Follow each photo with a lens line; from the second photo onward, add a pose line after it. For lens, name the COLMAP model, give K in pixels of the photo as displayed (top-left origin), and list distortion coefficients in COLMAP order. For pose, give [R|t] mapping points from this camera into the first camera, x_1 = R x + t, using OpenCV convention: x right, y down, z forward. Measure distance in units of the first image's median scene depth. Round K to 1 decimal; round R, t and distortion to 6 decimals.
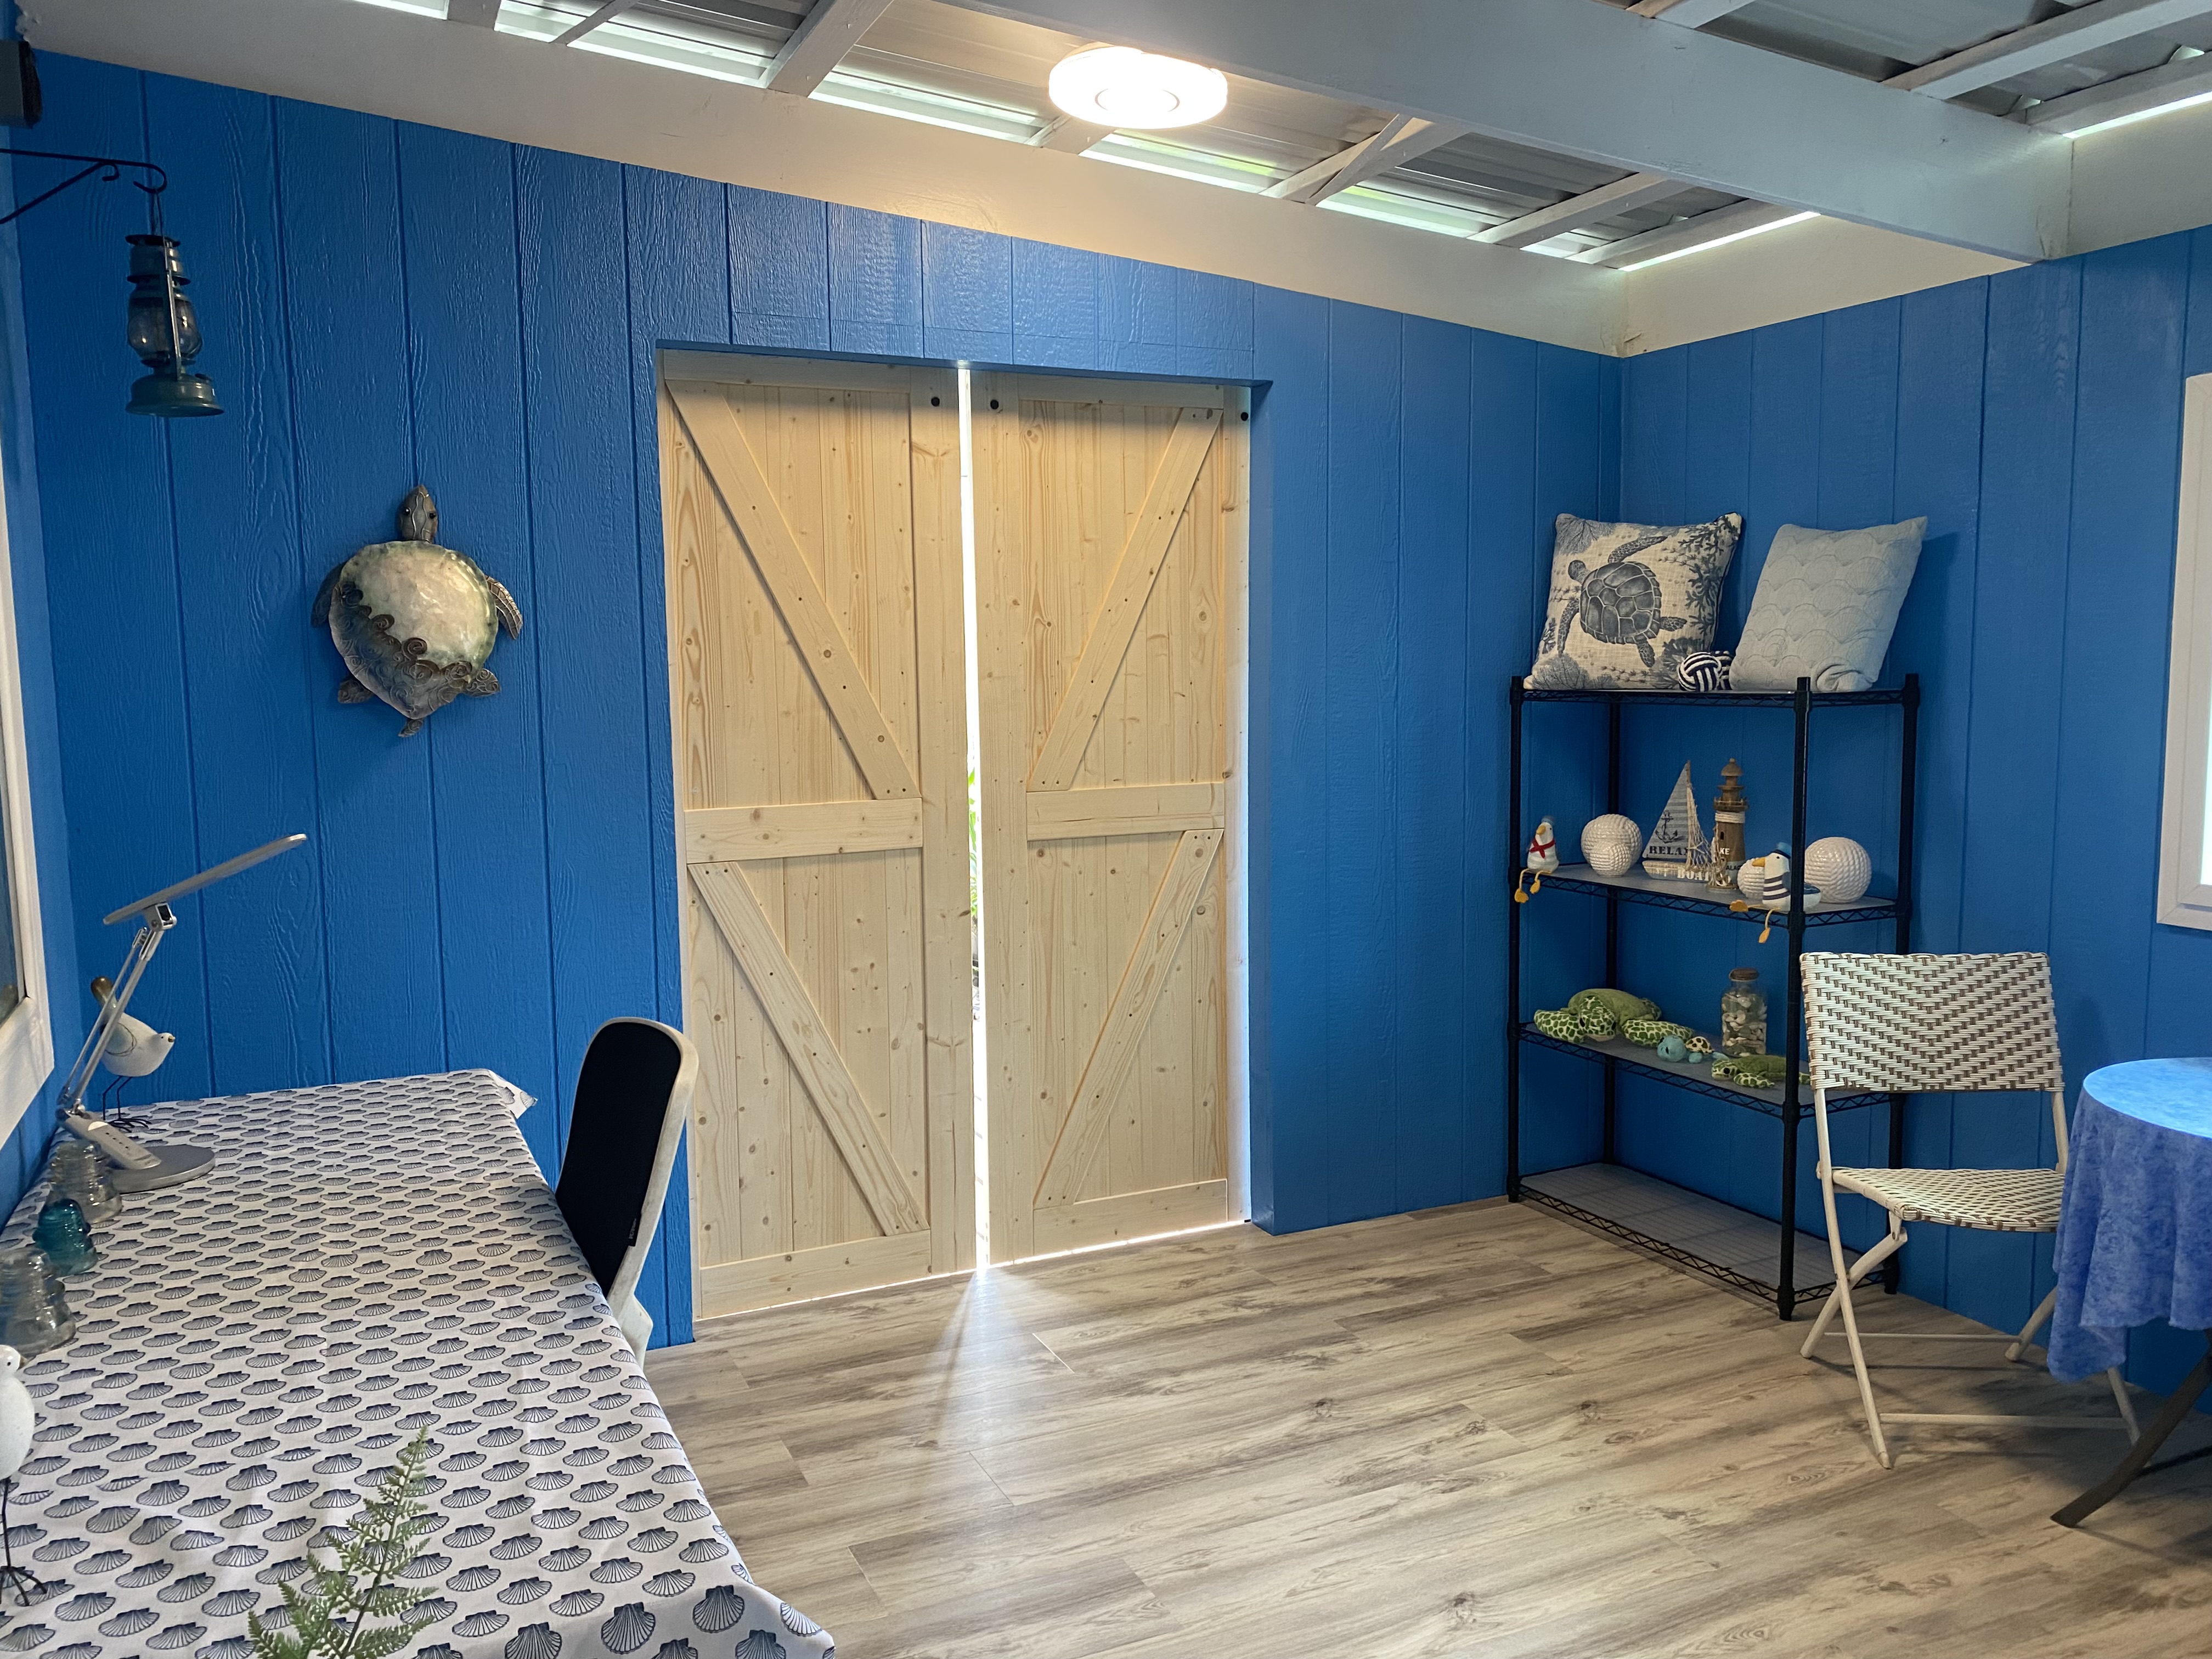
lens RADIAL K [[1671.1, 0, 1106.0], [0, 1671.1, 829.5], [0, 0, 1]] dist [-0.001566, -0.004102]
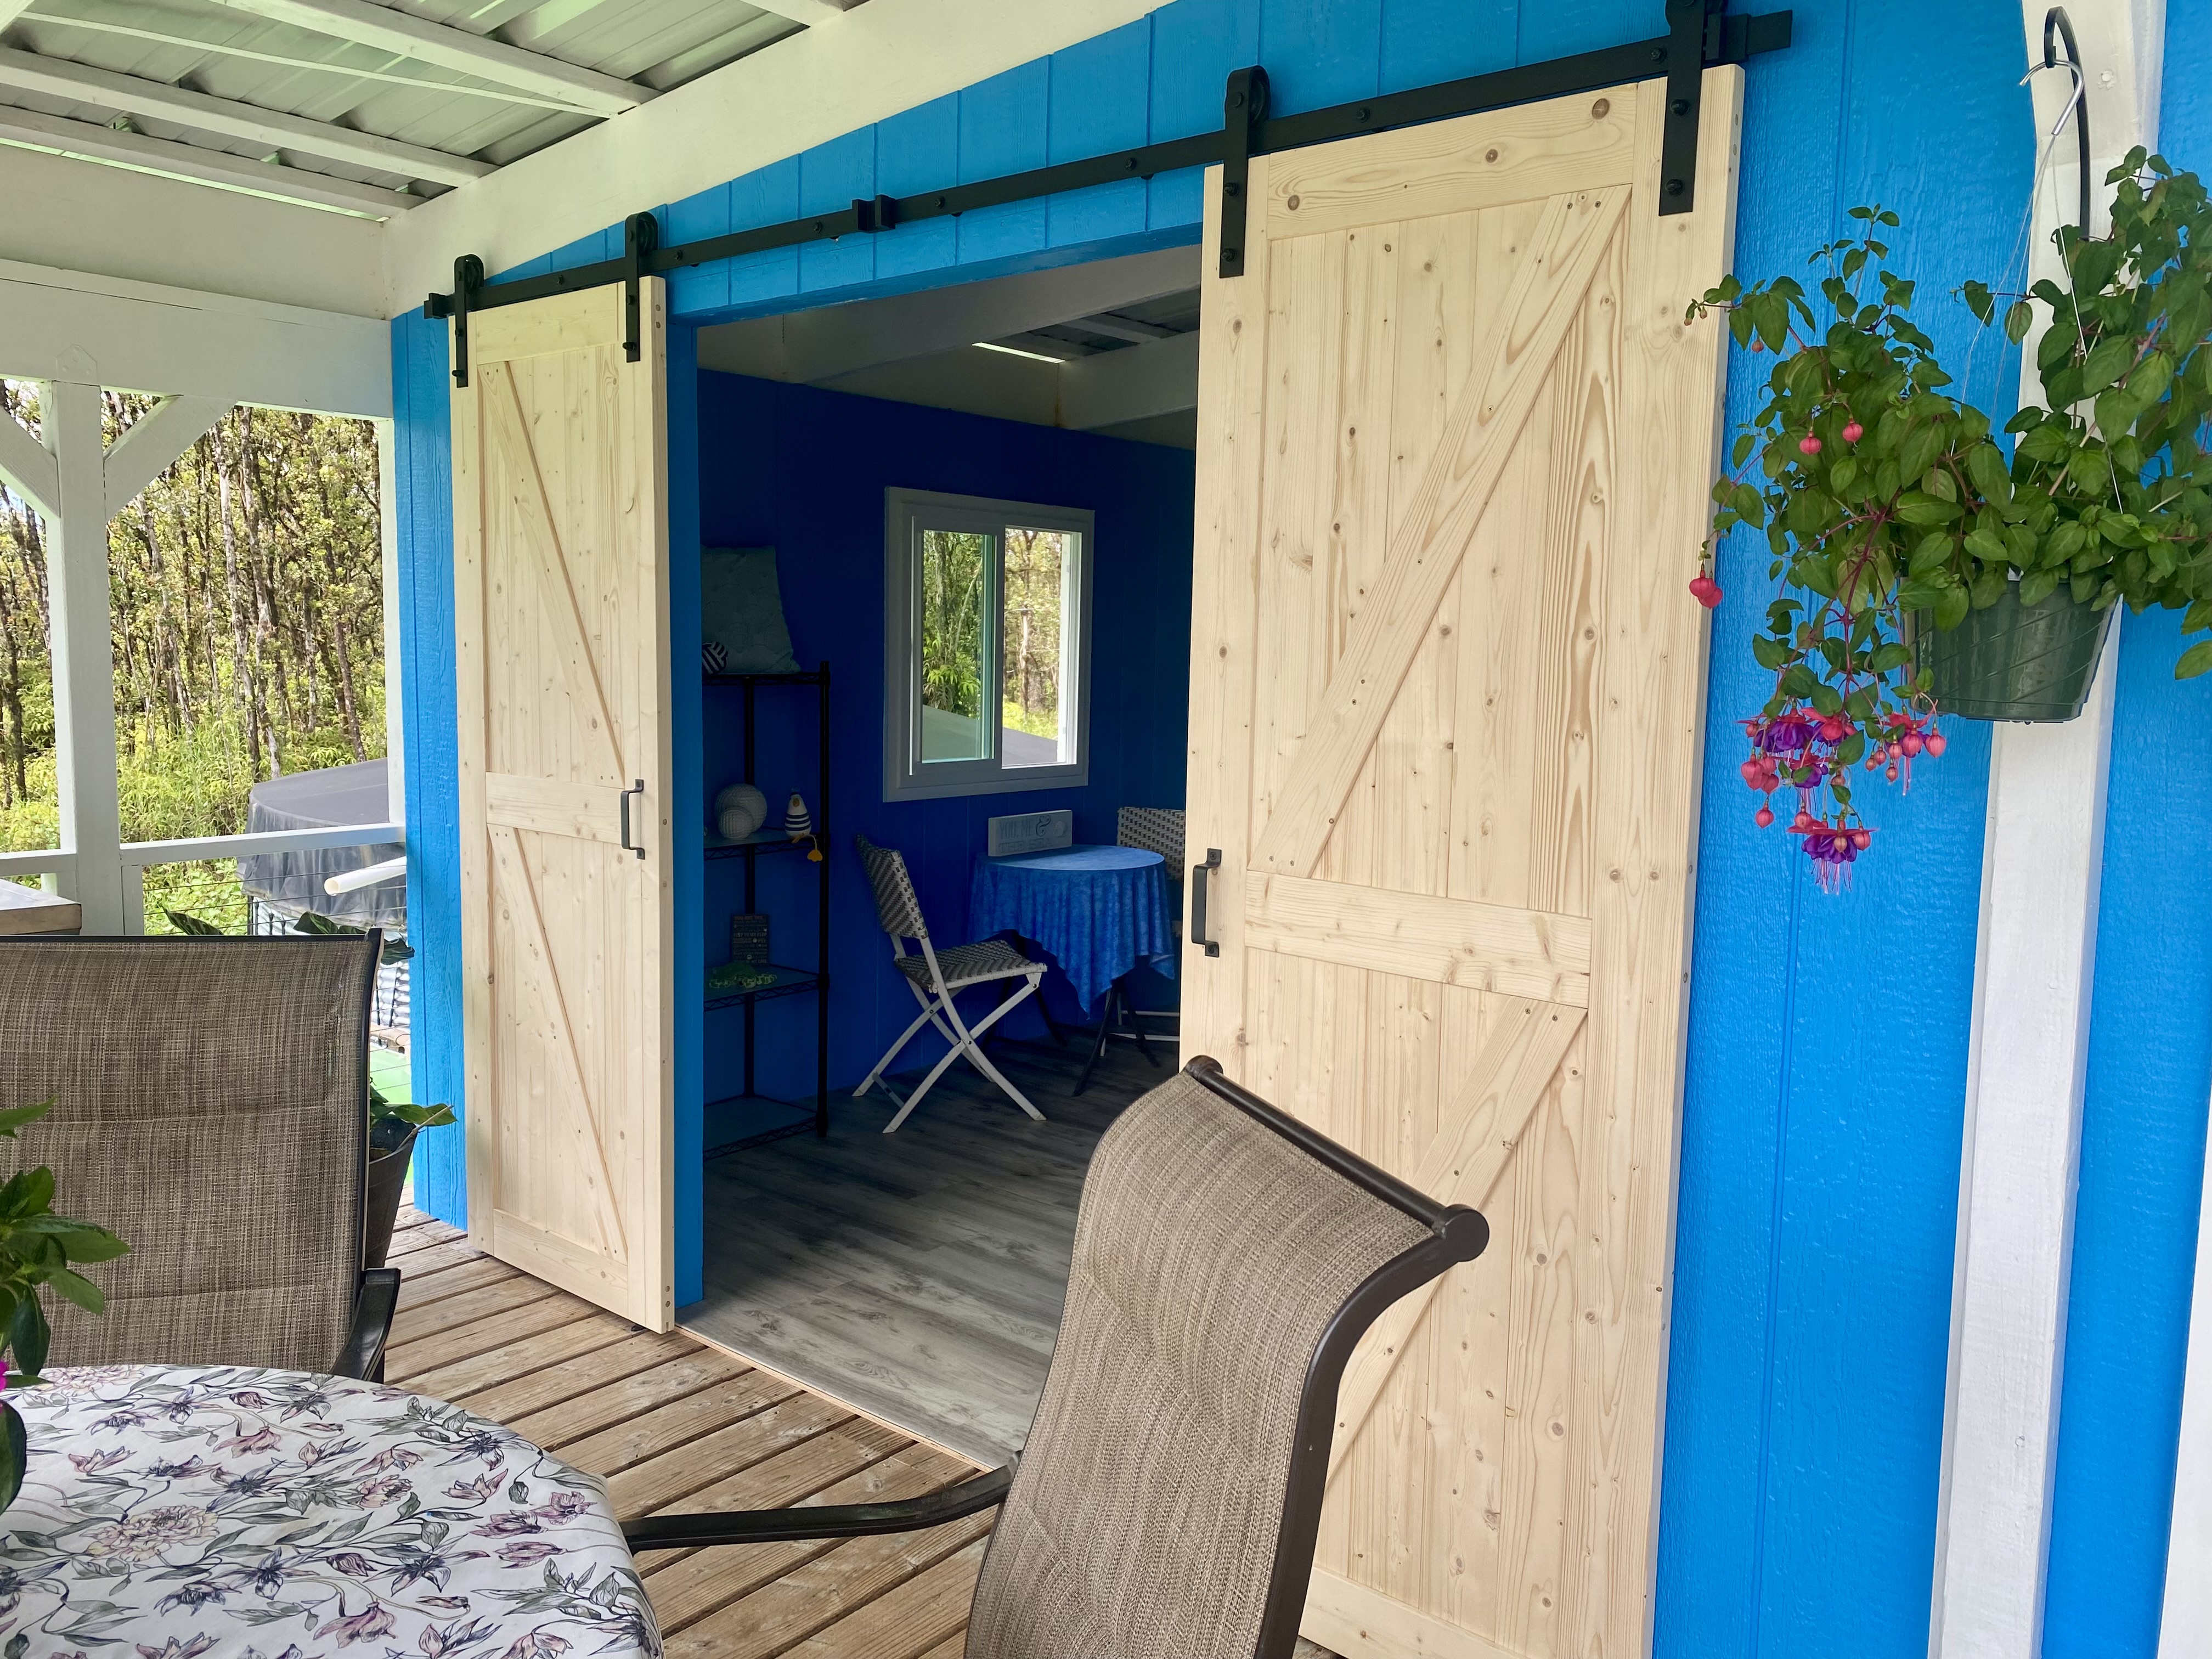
lens RADIAL K [[1671.1, 0, 1106.0], [0, 1671.1, 829.5], [0, 0, 1]] dist [-0.001566, -0.004102]
pose [[-0.417780, -0.113598, 0.901419, -0.873882], [0.073851, 0.984624, 0.158311, -0.147577], [-0.905542, 0.132710, -0.402967, 1.290553]]
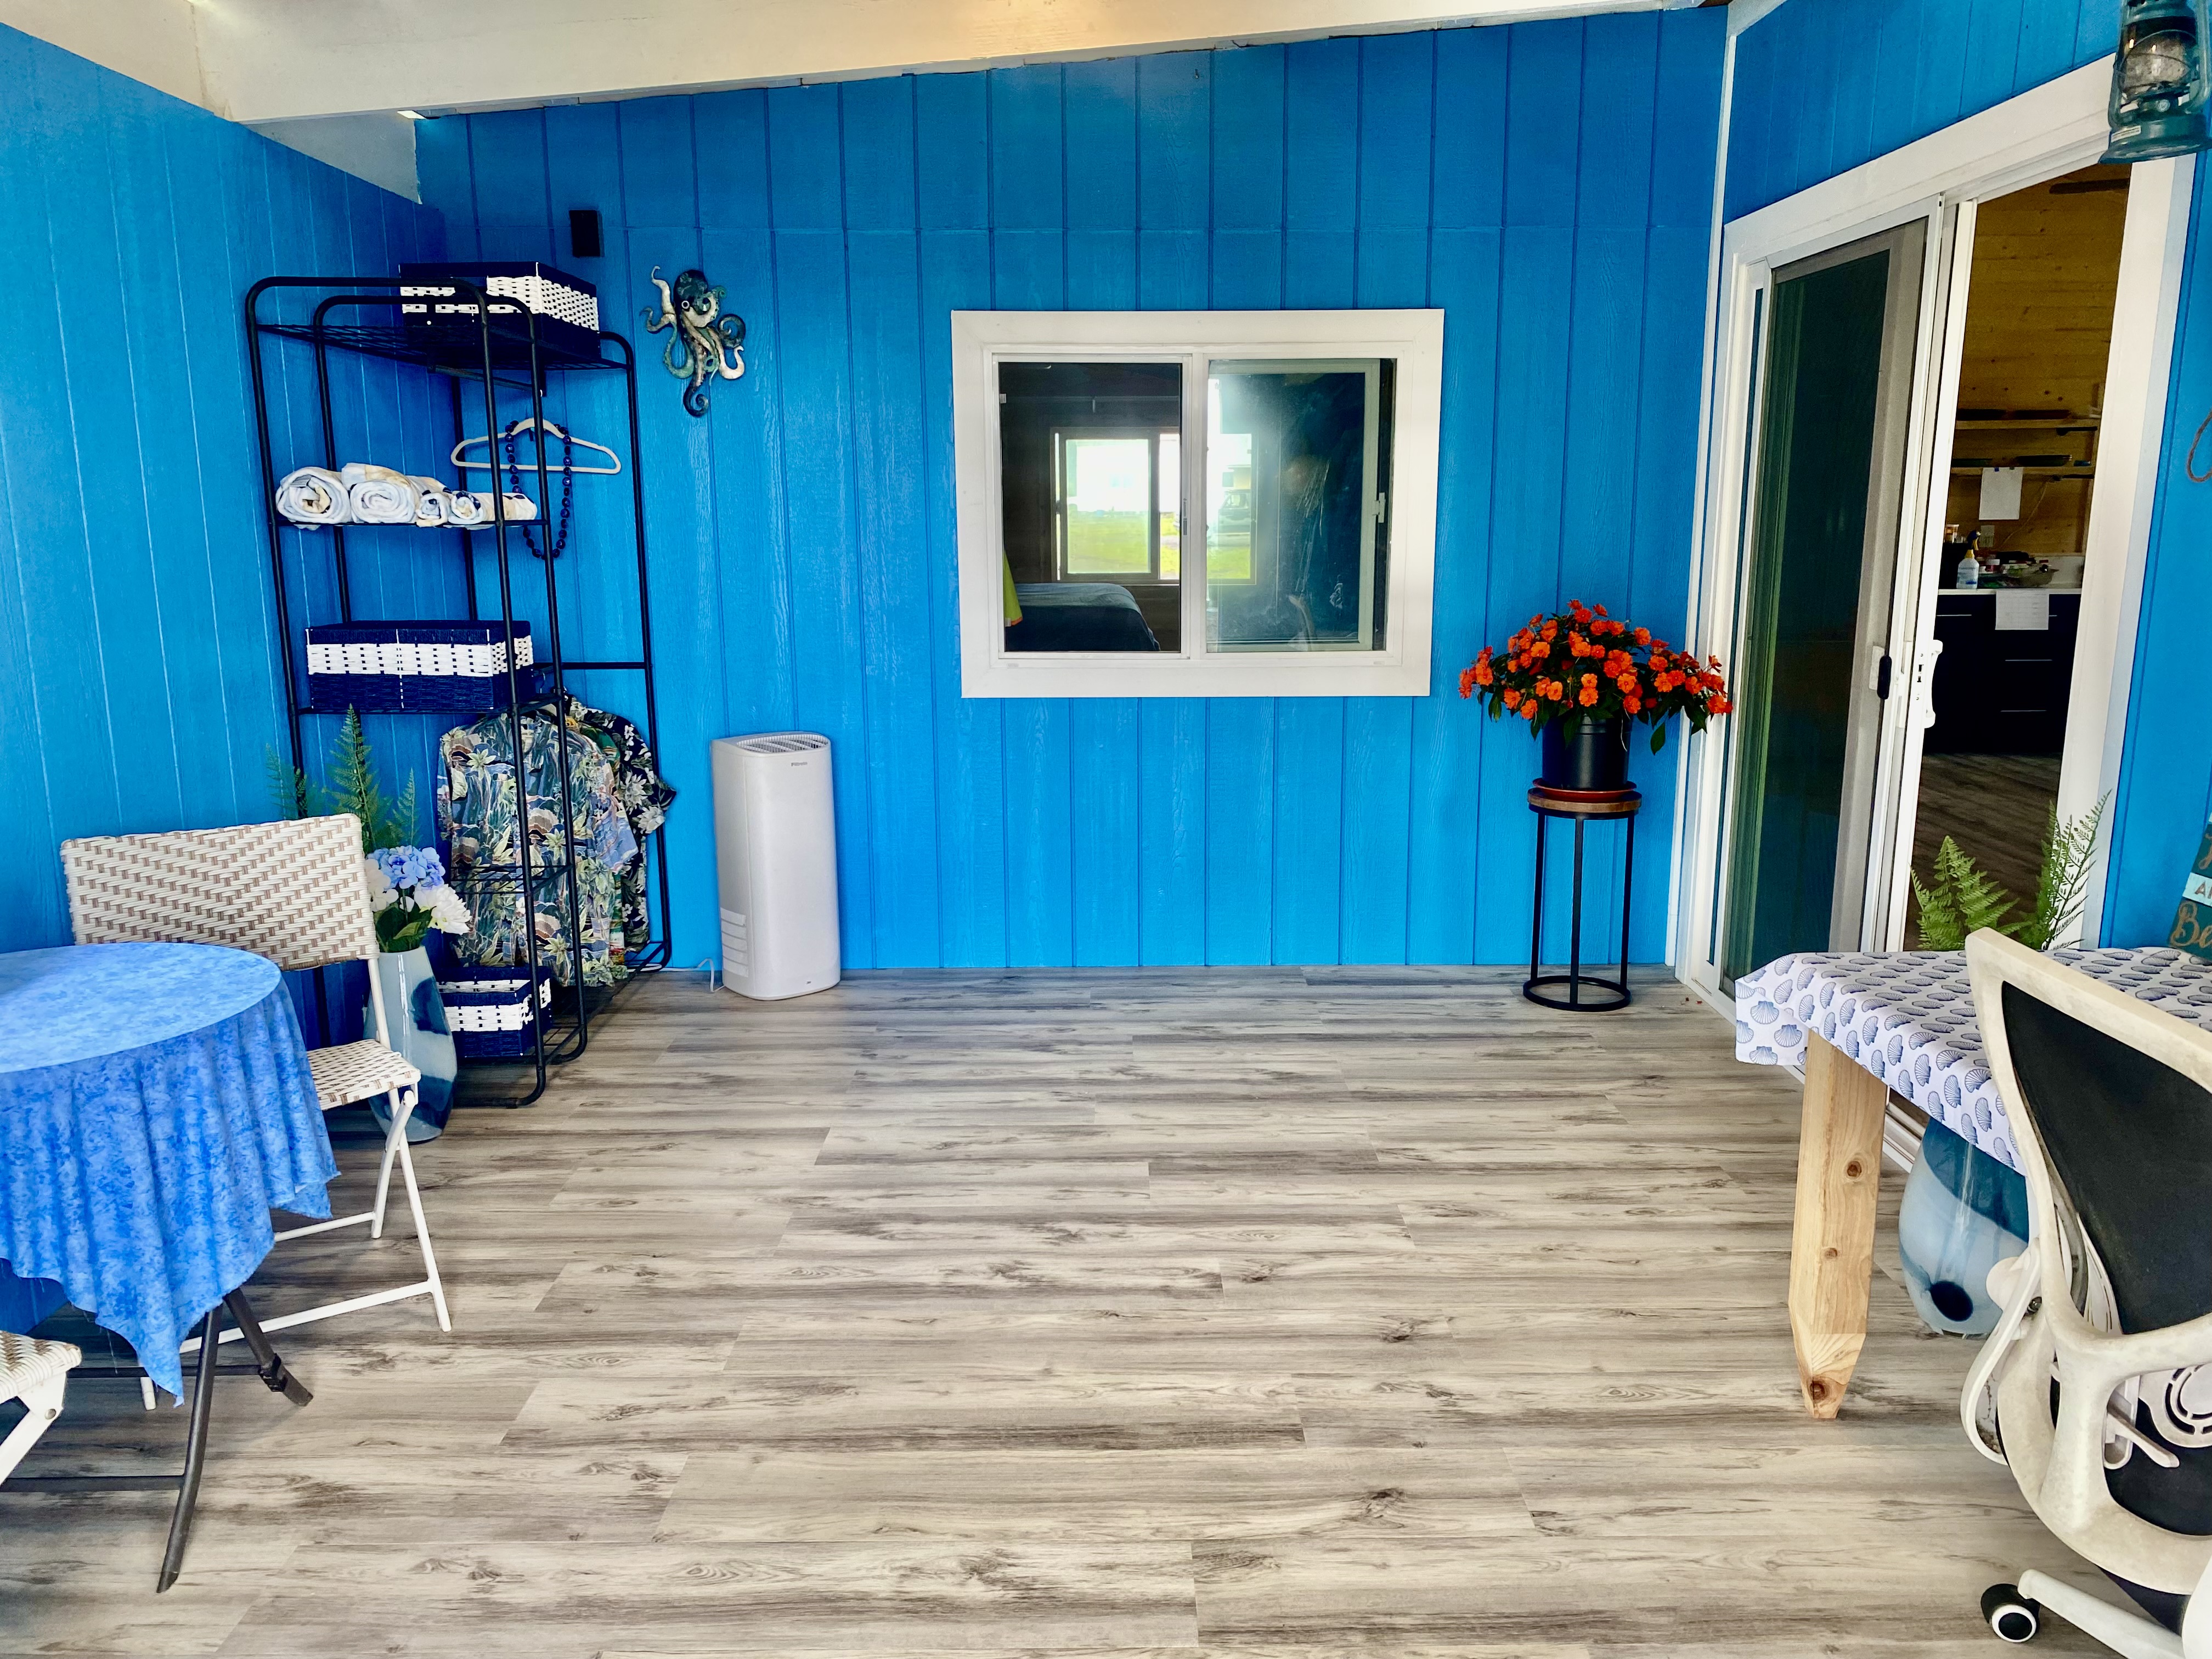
lens RADIAL K [[1671.1, 0, 1106.0], [0, 1671.1, 829.5], [0, 0, 1]] dist [-0.001566, -0.004102]
pose [[-0.907176, -0.072420, 0.414472, -0.104602], [0.053985, 0.956900, 0.285356, -0.100031], [-0.417274, 0.281243, -0.864167, 1.056062]]
